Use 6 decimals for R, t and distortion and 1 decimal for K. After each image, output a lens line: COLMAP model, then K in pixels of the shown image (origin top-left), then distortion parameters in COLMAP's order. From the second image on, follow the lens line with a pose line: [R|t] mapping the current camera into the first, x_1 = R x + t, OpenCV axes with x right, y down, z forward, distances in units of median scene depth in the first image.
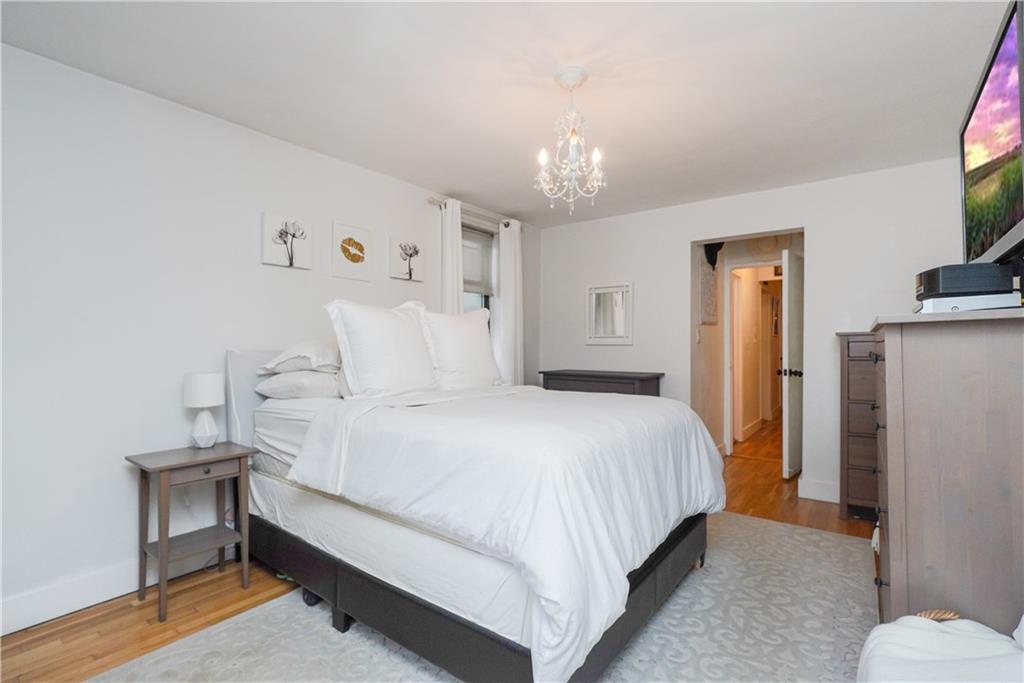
lens RADIAL K [[475.0, 0, 521.3], [0, 475.0, 347.8], [0, 0, 1]] dist [-0.015317, 0.008673]
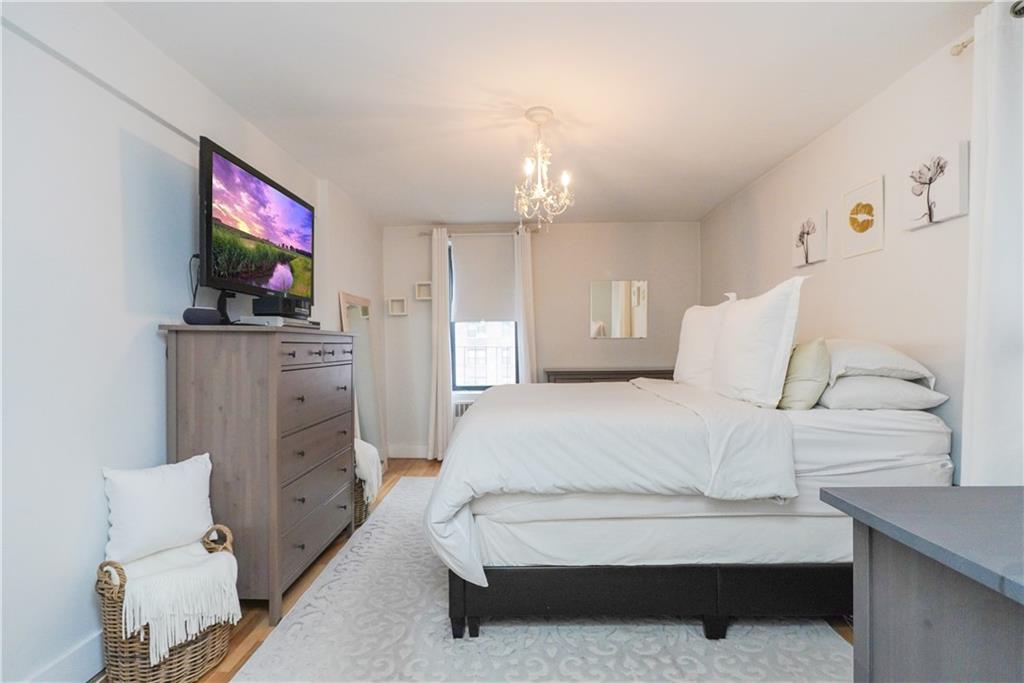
lens RADIAL K [[475.0, 0, 512.7], [0, 475.0, 360.8], [0, 0, 1]] dist [-0.015317, 0.008673]
pose [[-0.841351, 0.043105, -0.538767, 0.564531], [0.018747, 0.998542, 0.050615, -0.019424], [0.540164, 0.032485, -0.840933, 1.363241]]
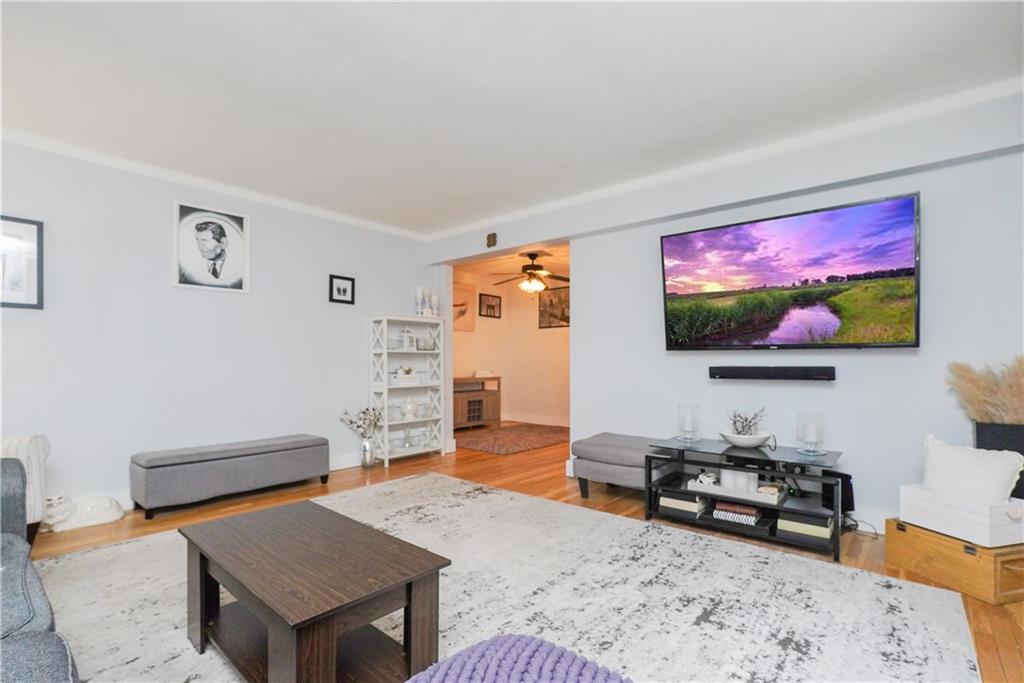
lens RADIAL K [[475.0, 0, 508.2], [0, 475.0, 360.6], [0, 0, 1]] dist [-0.015317, 0.008673]
pose [[0.116910, 0.000370, 0.993142, -0.210457], [0.007171, 0.999974, -0.001216, -0.085712], [-0.993117, 0.007264, 0.116904, 0.759627]]
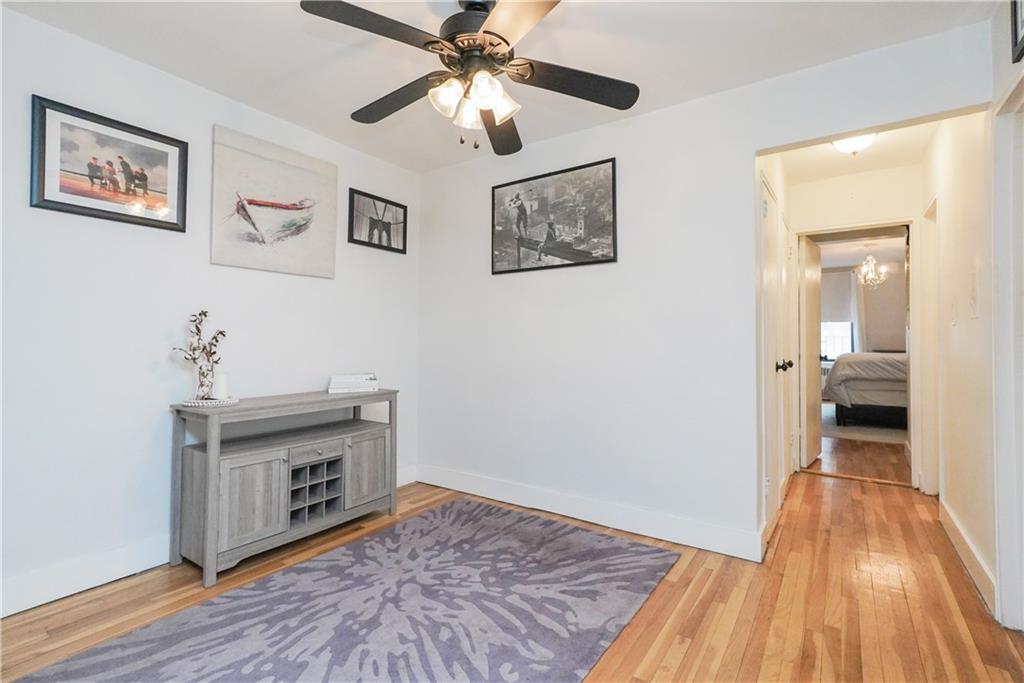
lens RADIAL K [[475.0, 0, 511.2], [0, 475.0, 335.1], [0, 0, 1]] dist [-0.015317, 0.008673]
pose [[-0.002980, 0.007151, 0.999970, 0.747651], [0.005426, 0.999960, -0.007135, -0.103315], [-0.999981, 0.005405, -0.003019, 0.820492]]
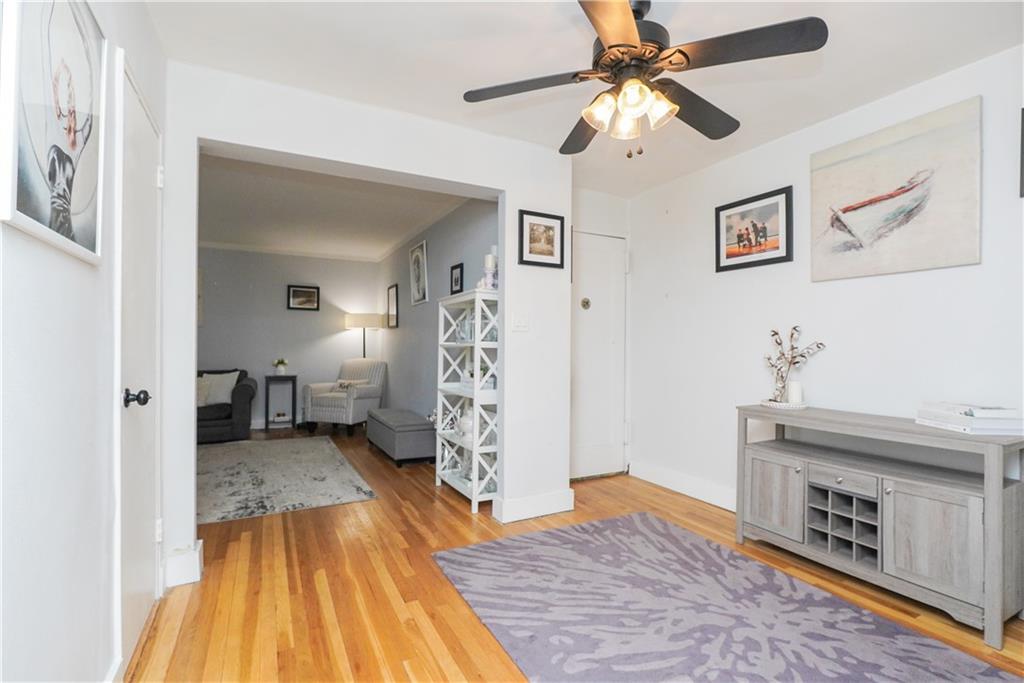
lens RADIAL K [[475.0, 0, 510.4], [0, 475.0, 345.8], [0, 0, 1]] dist [-0.015317, 0.008673]
pose [[0.886104, 0.003584, -0.463472, 1.226622], [-0.009118, 0.999911, -0.009699, -0.101020], [0.463396, 0.012820, 0.886058, 0.458531]]
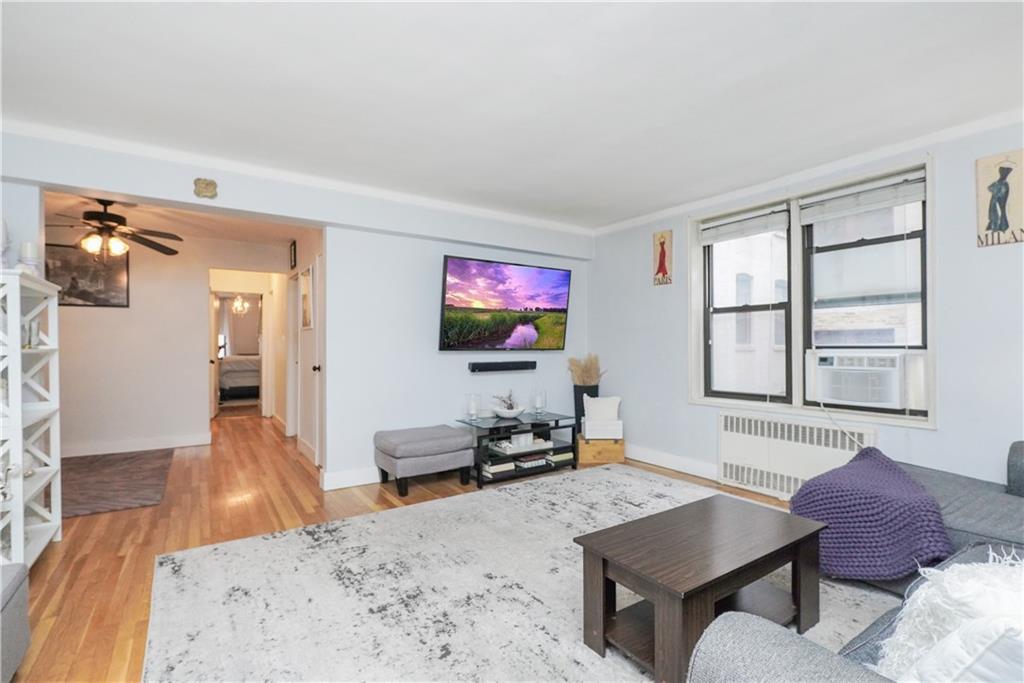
lens RADIAL K [[475.0, 0, 508.2], [0, 475.0, 337.1], [0, 0, 1]] dist [-0.015317, 0.008673]
pose [[-0.931324, 0.005923, 0.364143, 0.119760], [0.002386, 0.999945, -0.010165, -0.117392], [-0.364183, -0.008598, -0.931288, 1.389237]]
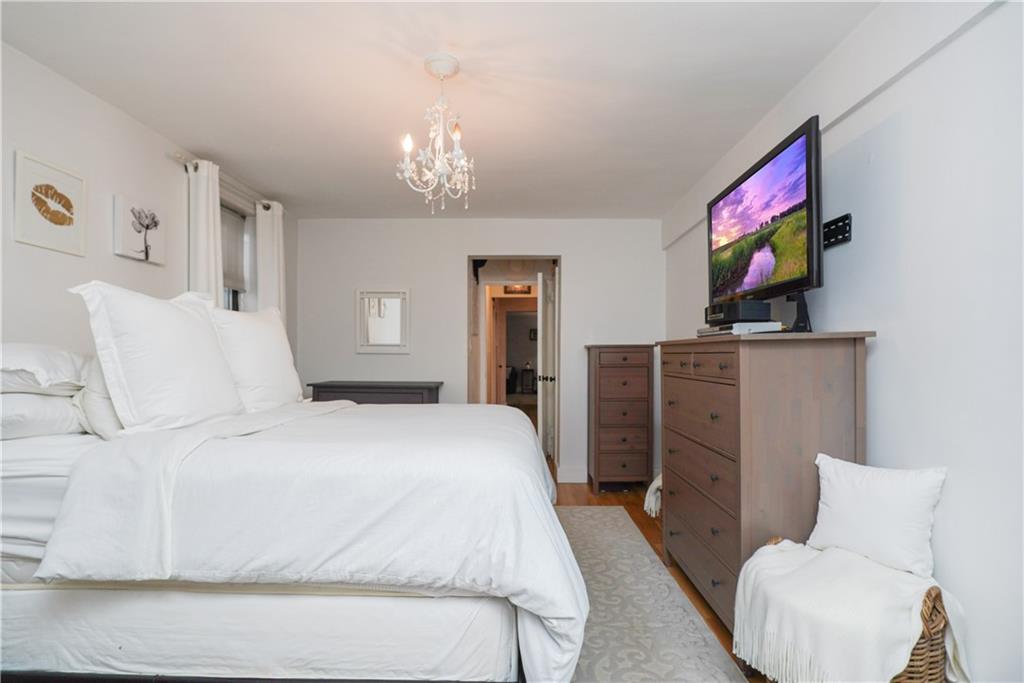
lens RADIAL K [[475.0, 0, 522.1], [0, 475.0, 362.6], [0, 0, 1]] dist [-0.015317, 0.008673]
pose [[0.809825, -0.004926, 0.586651, -0.218088], [-0.002698, 0.999923, 0.012121, -0.000627], [-0.586665, -0.011399, 0.809749, 0.103303]]
